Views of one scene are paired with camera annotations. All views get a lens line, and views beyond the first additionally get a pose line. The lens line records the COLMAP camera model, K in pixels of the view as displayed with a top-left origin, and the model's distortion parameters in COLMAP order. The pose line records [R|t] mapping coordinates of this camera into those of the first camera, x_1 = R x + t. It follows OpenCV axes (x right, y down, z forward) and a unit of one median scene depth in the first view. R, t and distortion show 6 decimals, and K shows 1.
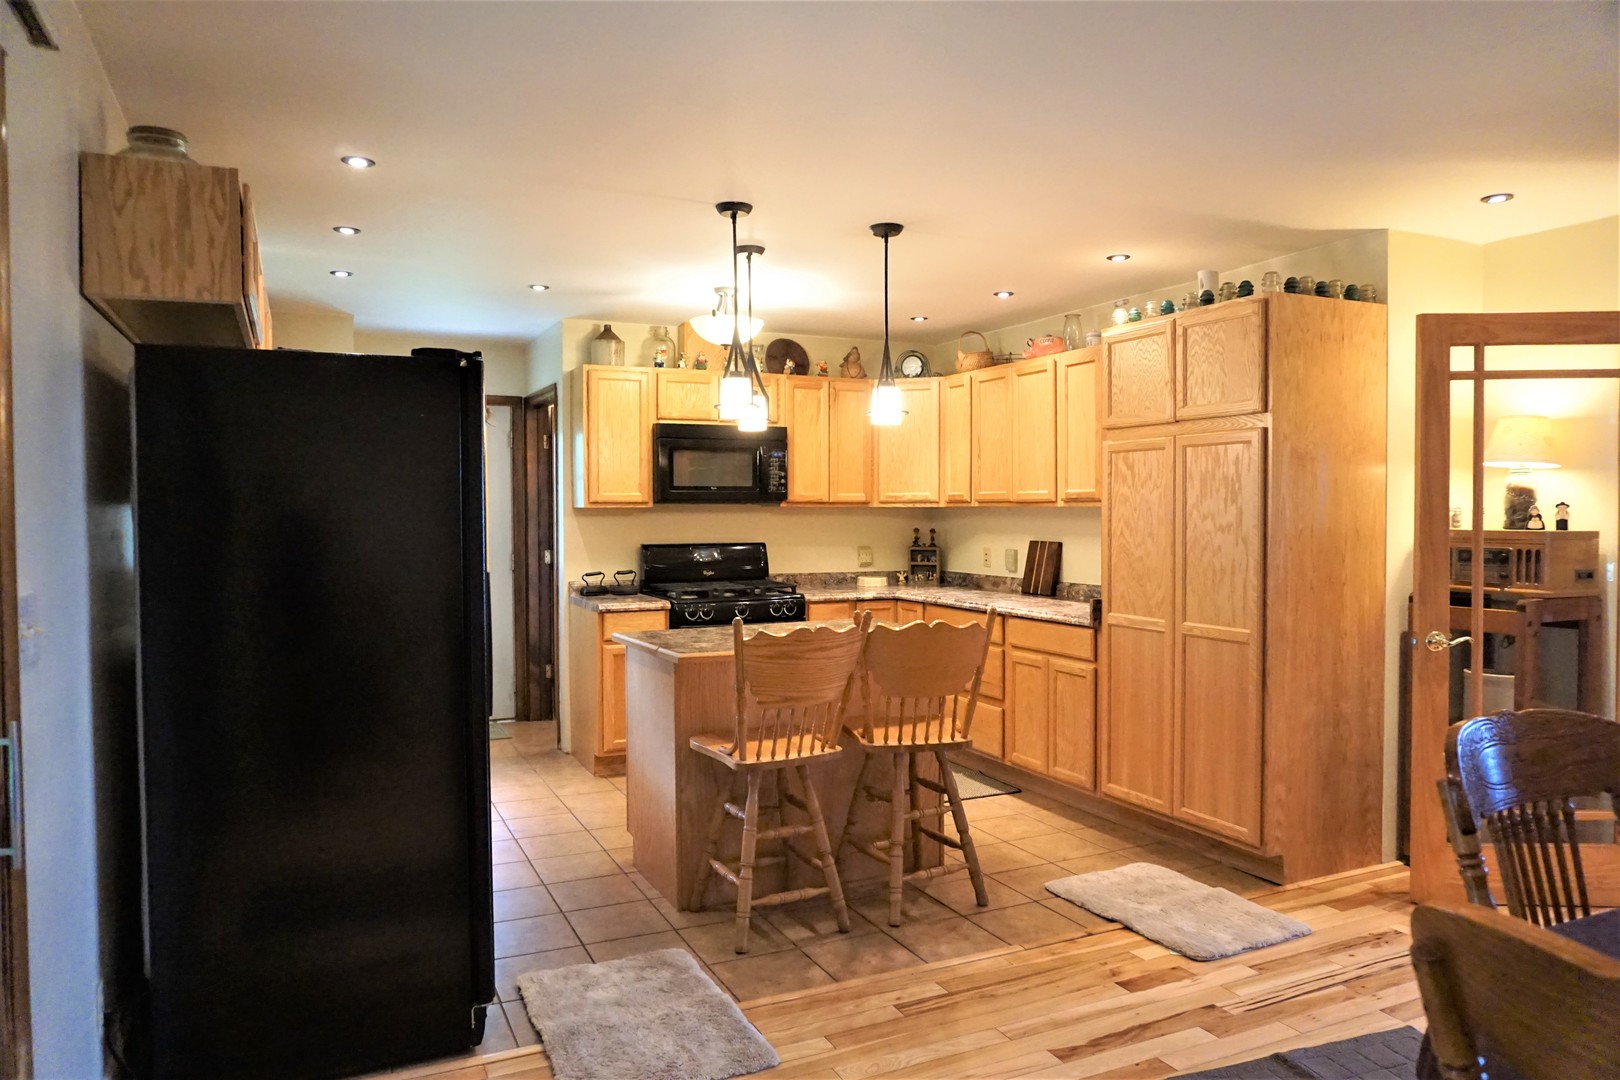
lens RADIAL K [[1075.5, 0, 809.4], [0, 1075.5, 538.0], [0, 0, 1]] dist [-0.050270, 0.032260]
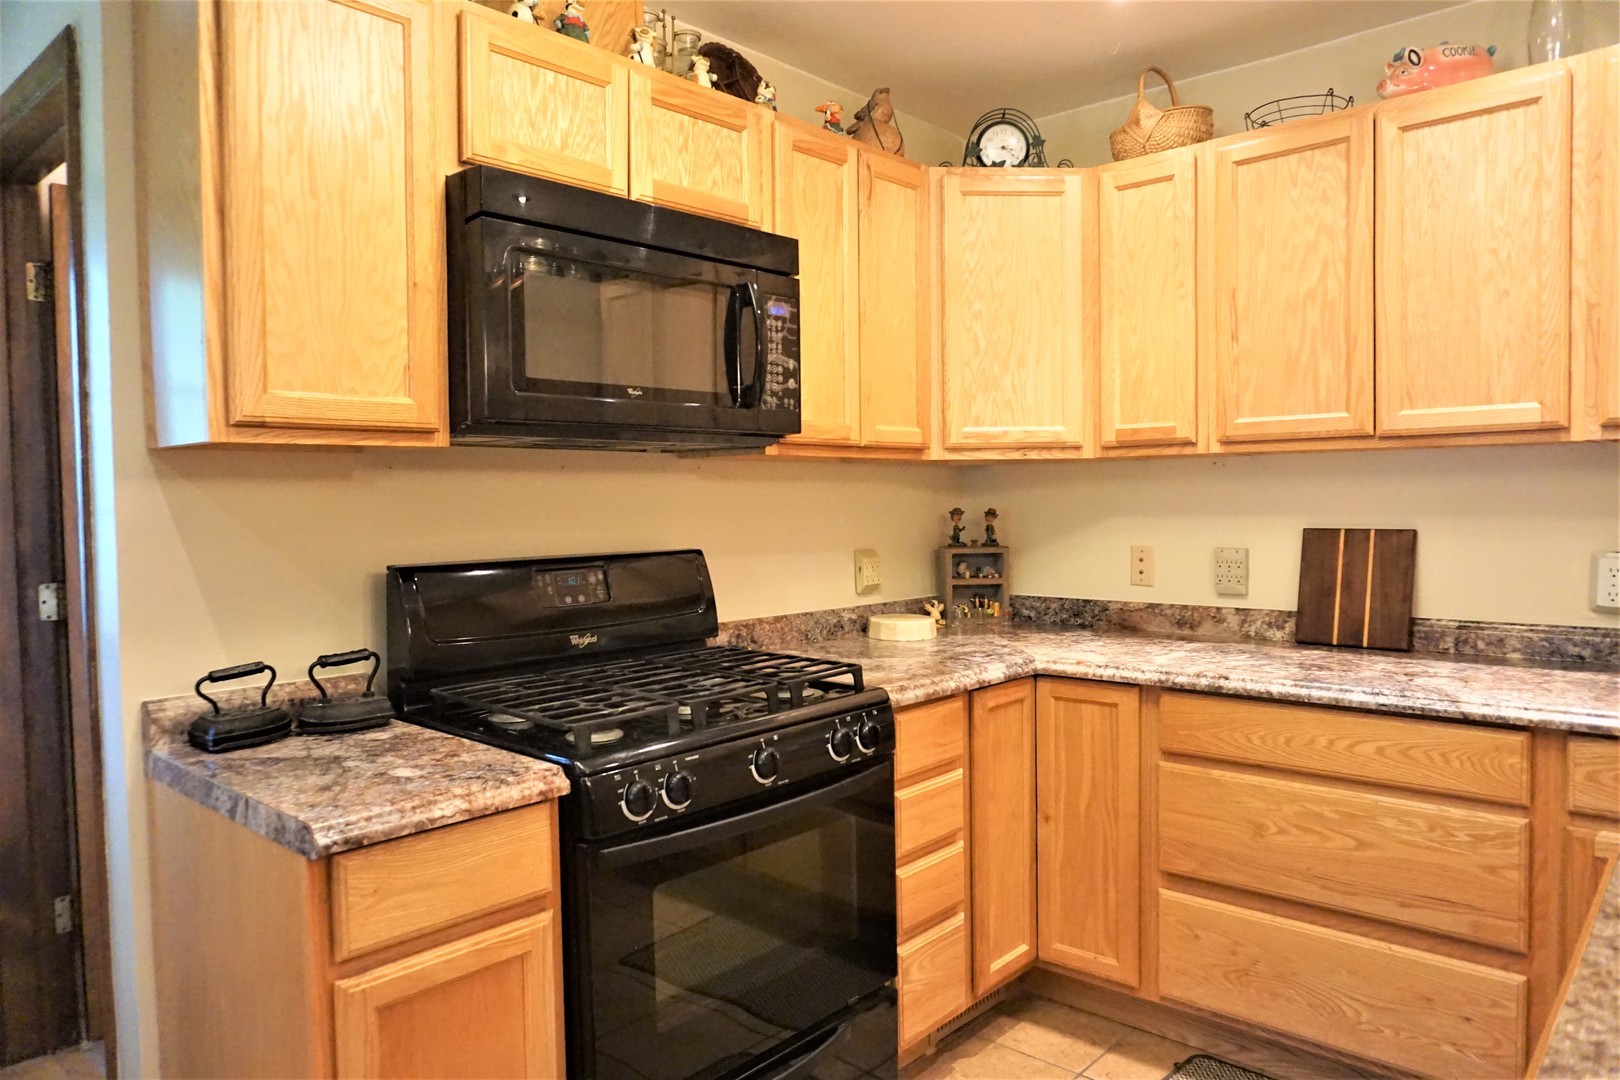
lens RADIAL K [[1069.4, 0, 800.9], [0, 1069.4, 537.8], [0, 0, 1]] dist [-0.051389, 0.036582]
pose [[0.925022, -0.025597, 0.379051, -0.227638], [0.022765, 0.999669, 0.011952, -0.005171], [-0.379232, -0.002427, 0.925298, 0.914009]]
